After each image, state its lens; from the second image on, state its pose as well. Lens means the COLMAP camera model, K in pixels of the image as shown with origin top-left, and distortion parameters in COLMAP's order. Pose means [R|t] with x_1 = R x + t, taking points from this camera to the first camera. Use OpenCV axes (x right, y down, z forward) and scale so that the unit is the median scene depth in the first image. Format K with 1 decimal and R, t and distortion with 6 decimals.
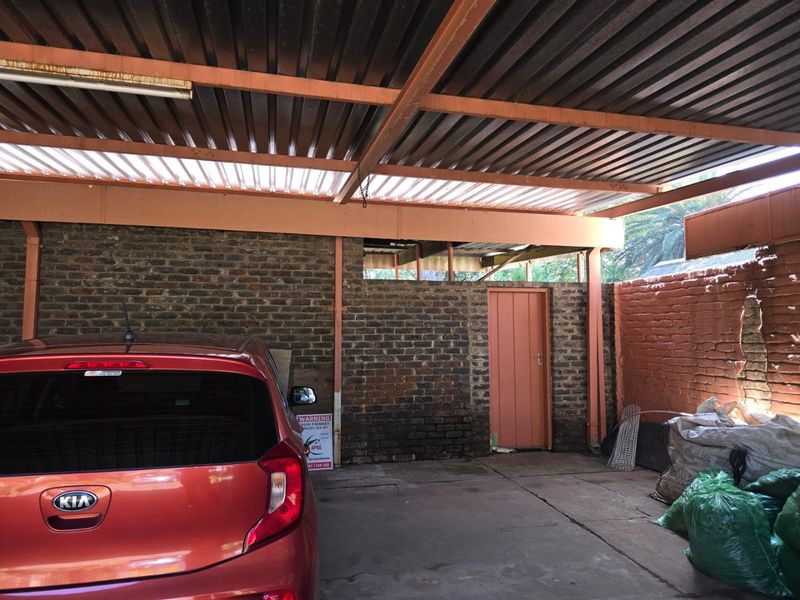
lens RADIAL K [[515.0, 0, 401.7], [0, 515.0, 297.2], [0, 0, 1]] dist [0.002310, 0.003895]
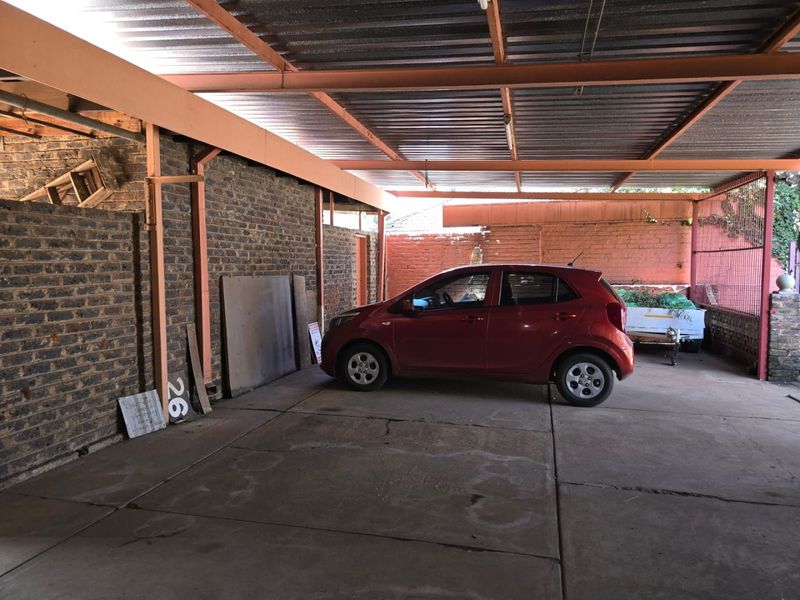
lens RADIAL K [[515.0, 0, 401.7], [0, 515.0, 297.2], [0, 0, 1]] dist [0.002310, 0.003895]
pose [[0.484640, -0.053372, 0.873084, -1.316566], [-0.060617, 0.993688, 0.094393, 0.018490], [-0.872611, -0.098671, 0.478345, 0.164673]]
